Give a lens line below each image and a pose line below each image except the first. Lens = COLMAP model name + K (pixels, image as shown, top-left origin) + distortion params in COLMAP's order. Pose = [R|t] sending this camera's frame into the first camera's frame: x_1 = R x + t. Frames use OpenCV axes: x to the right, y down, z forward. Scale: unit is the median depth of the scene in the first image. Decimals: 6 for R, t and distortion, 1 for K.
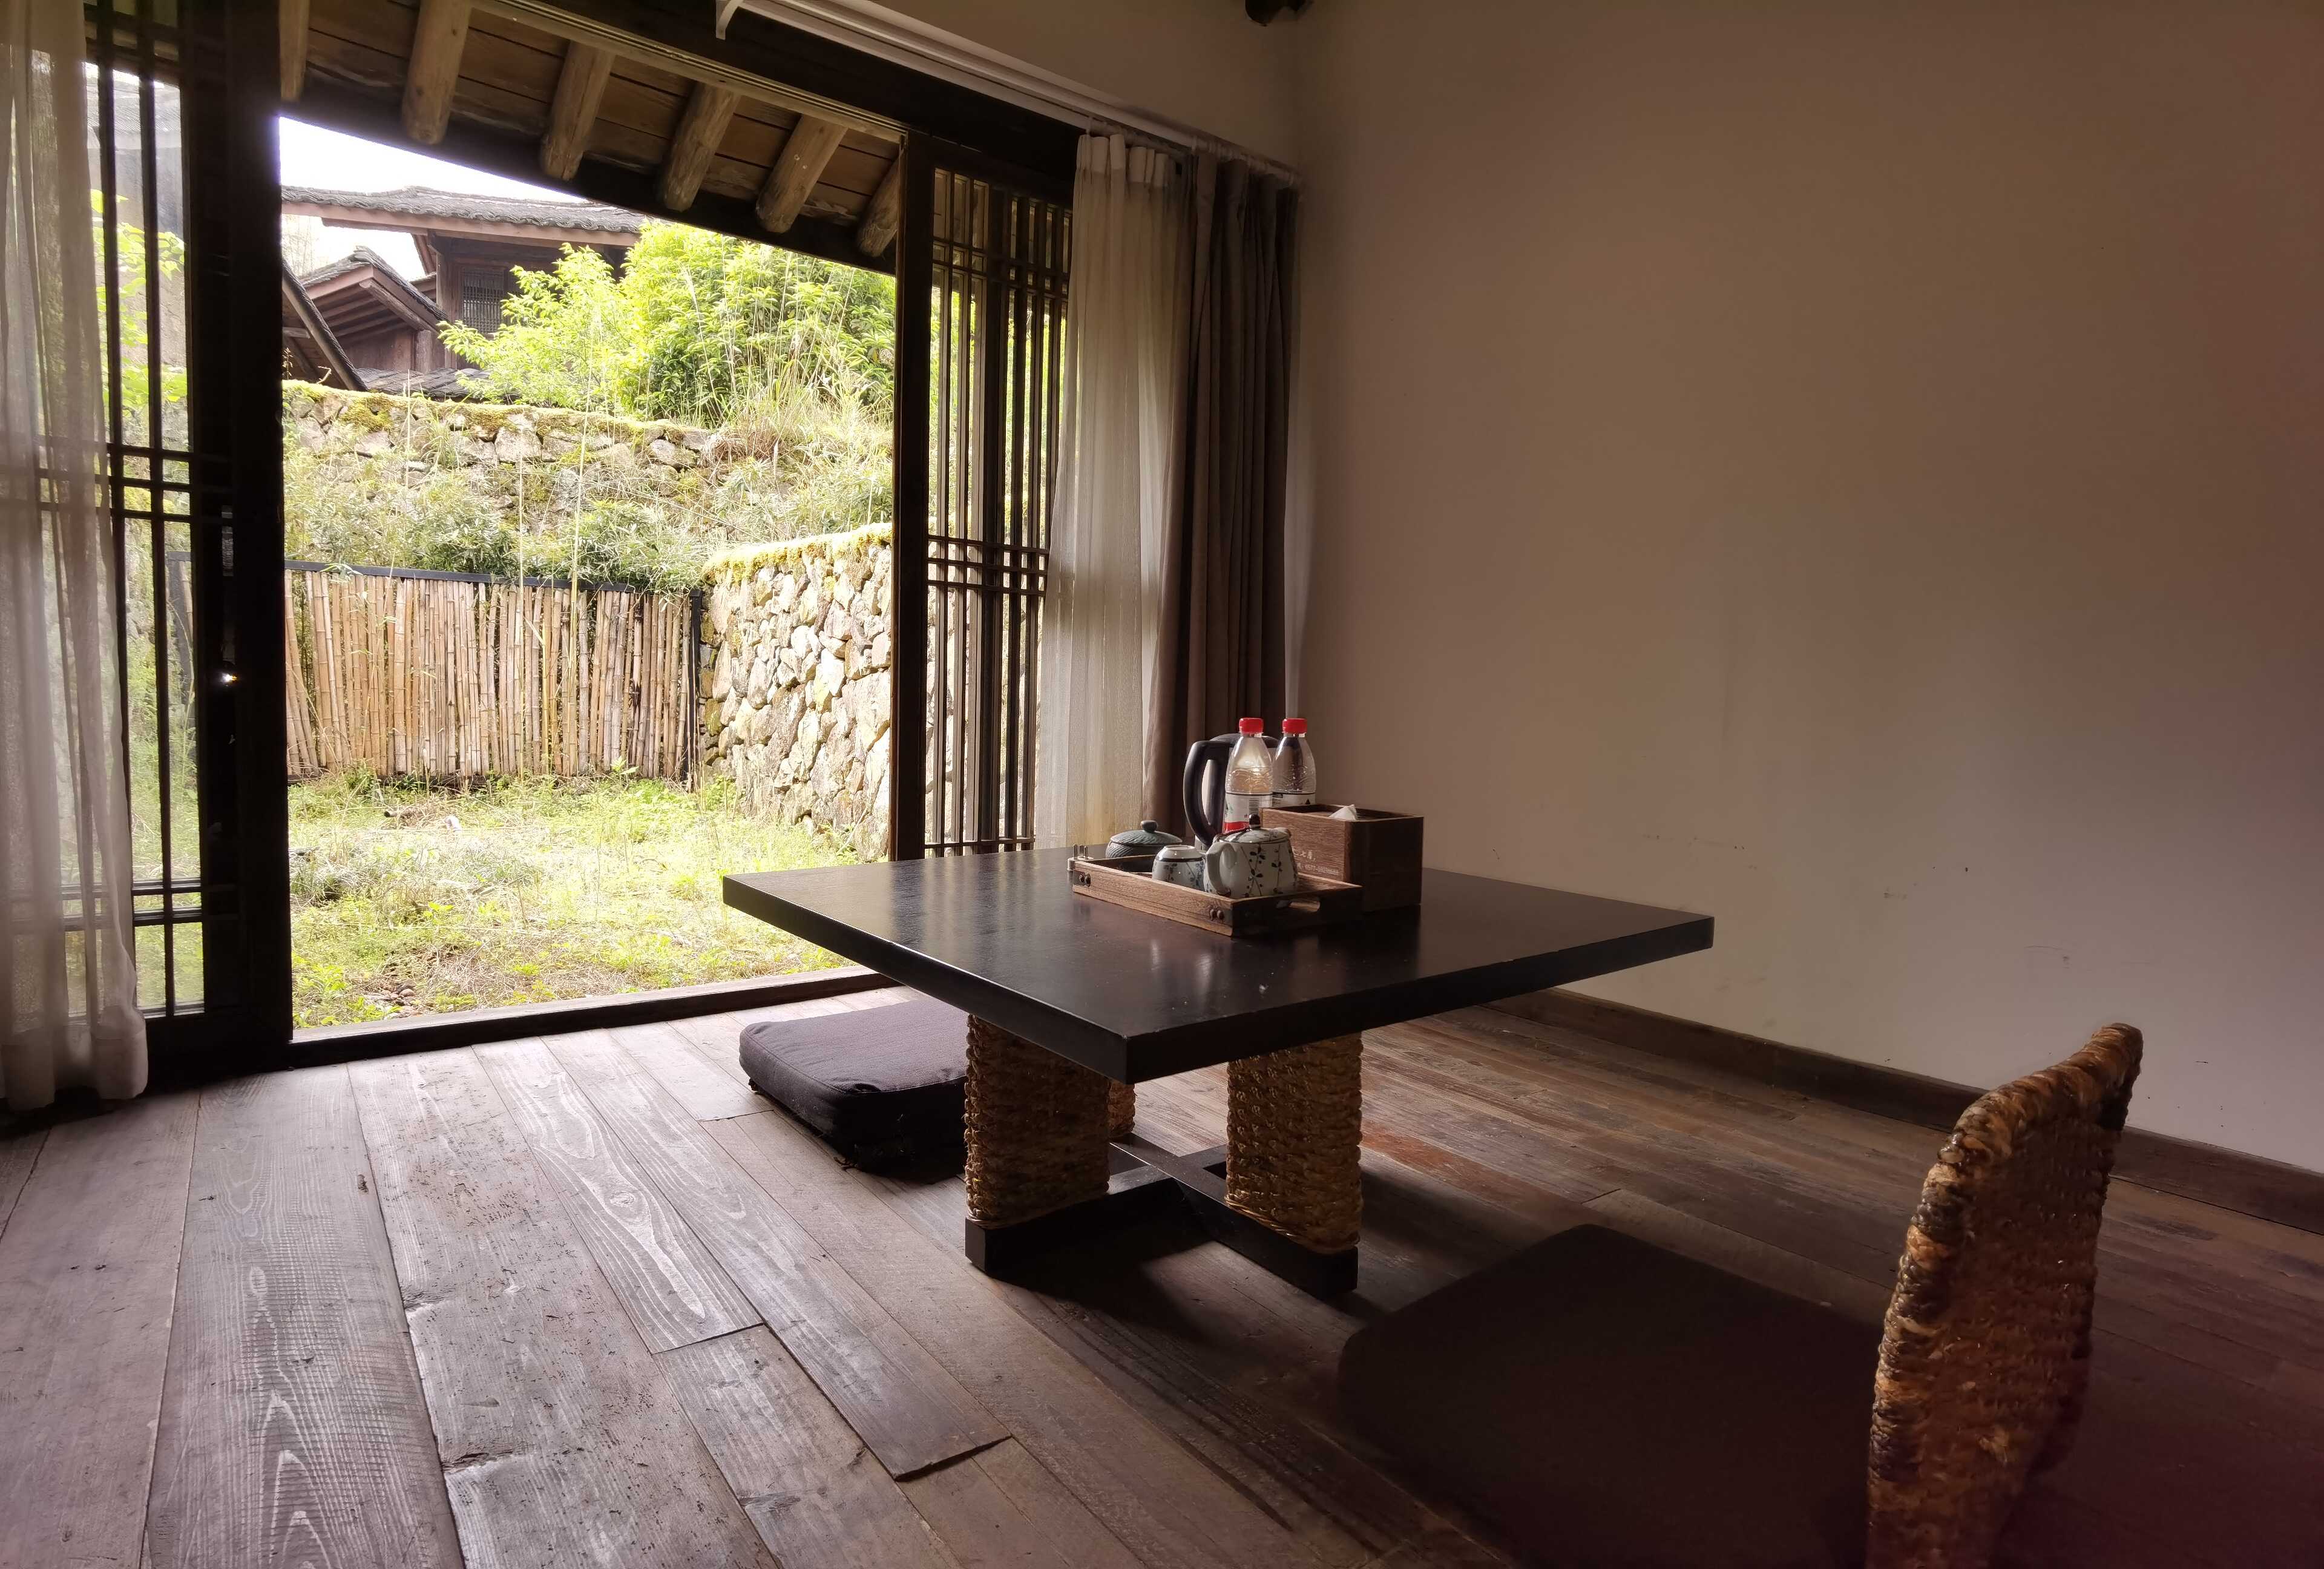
lens RADIAL K [[1206.4, 0, 1162.0], [0, 1206.4, 784.5], [0, 0, 1]] dist [-0.022184, -0.000263]
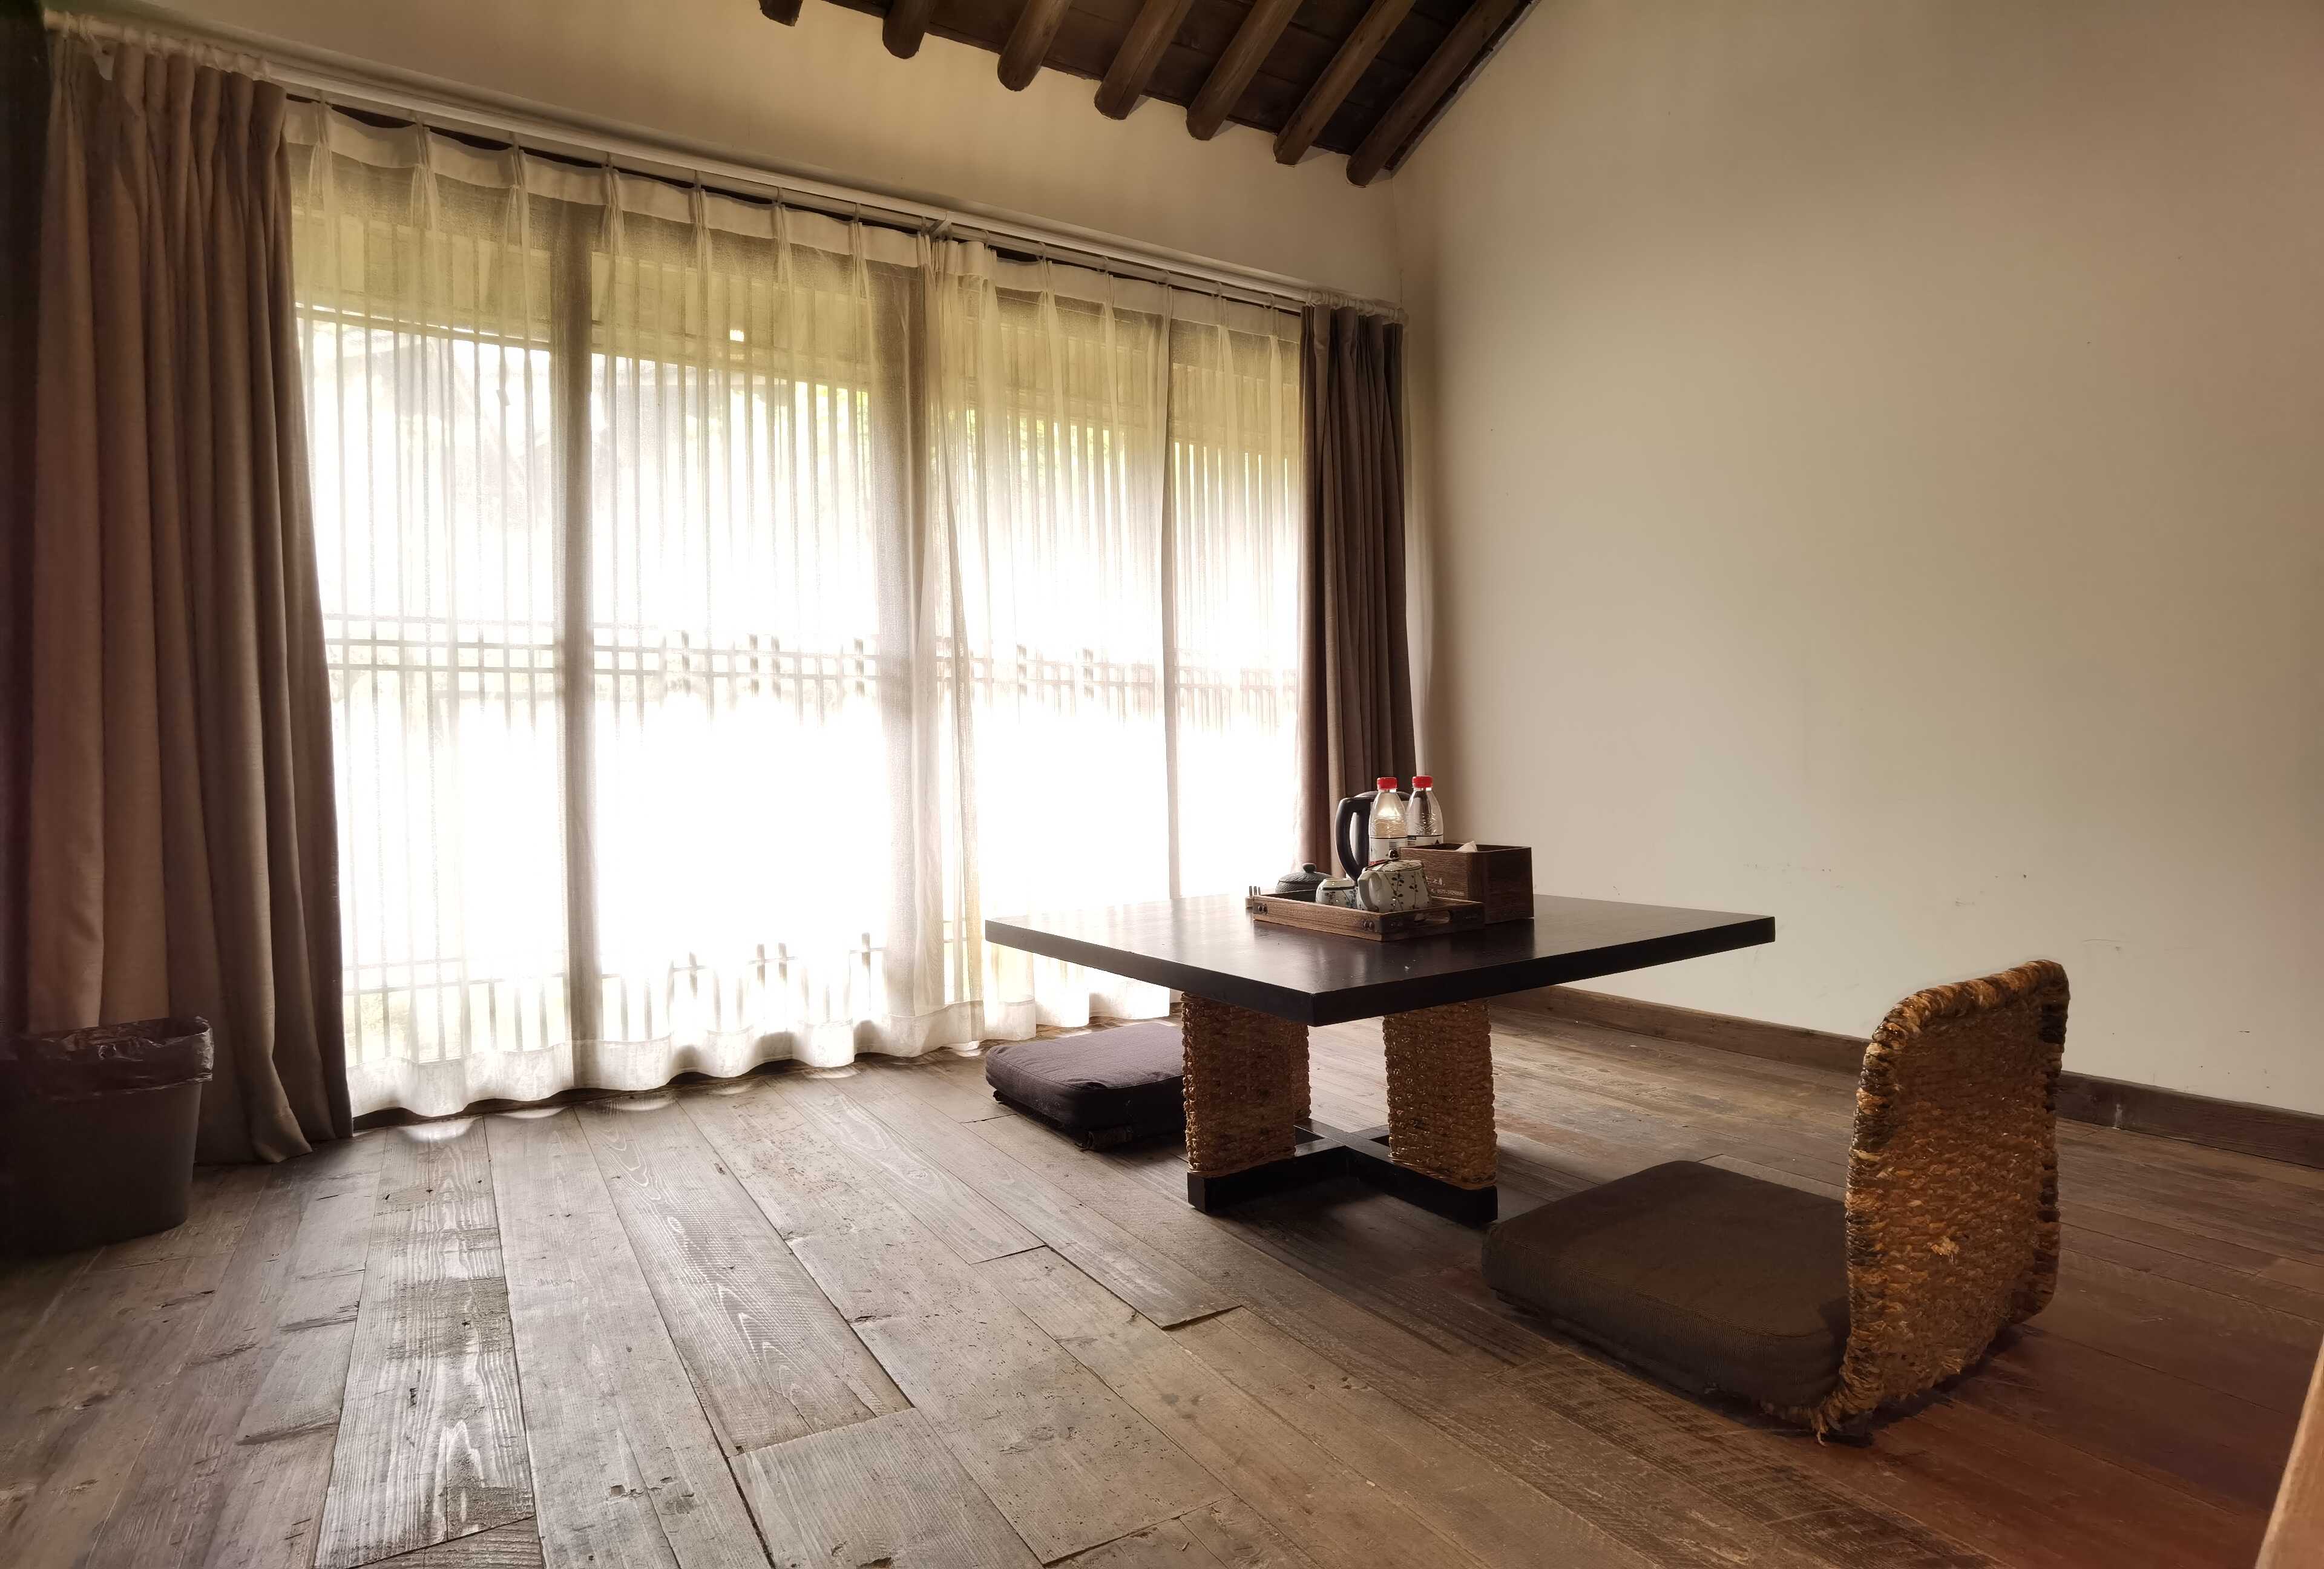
lens RADIAL K [[1198.8, 0, 1222.5], [0, 1198.8, 750.0], [0, 0, 1]] dist [0.022292, -0.024405]
pose [[0.996565, -0.054072, -0.062727, -0.019950], [0.048045, 0.994422, -0.093895, 0.032354], [0.067455, 0.090558, 0.993604, -0.310884]]
